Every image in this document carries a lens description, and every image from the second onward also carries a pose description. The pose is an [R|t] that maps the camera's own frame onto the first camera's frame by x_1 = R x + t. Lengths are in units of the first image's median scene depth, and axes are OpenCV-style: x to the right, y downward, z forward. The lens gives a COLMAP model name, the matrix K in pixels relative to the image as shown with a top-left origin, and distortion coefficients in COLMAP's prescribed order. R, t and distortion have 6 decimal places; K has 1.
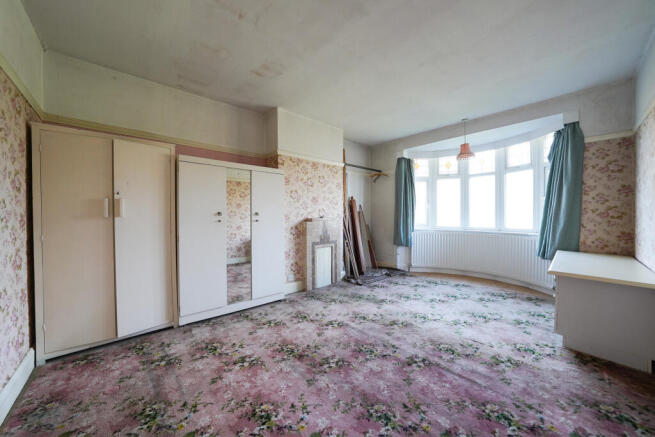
lens RADIAL K [[234.1, 0, 339.7], [0, 234.1, 218.0], [0, 0, 1]] dist [-0.019459, 0.001119]
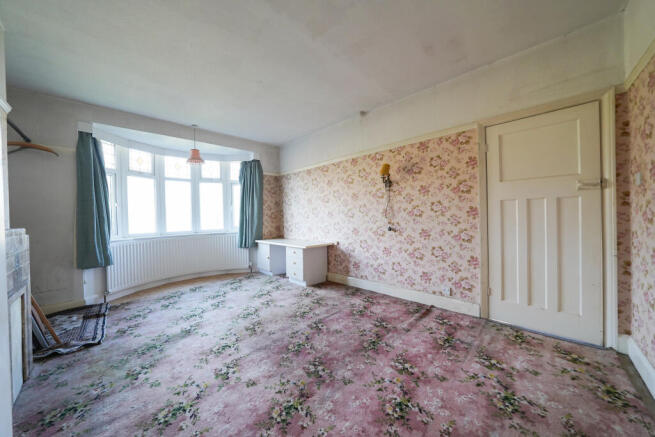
lens RADIAL K [[234.1, 0, 313.4], [0, 234.1, 217.8], [0, 0, 1]] dist [-0.019459, 0.001119]
pose [[-0.008111, -0.003623, 0.999961, -0.628995], [0.035002, 0.999380, 0.003905, -0.002937], [-0.999354, 0.035032, -0.007979, 0.634327]]
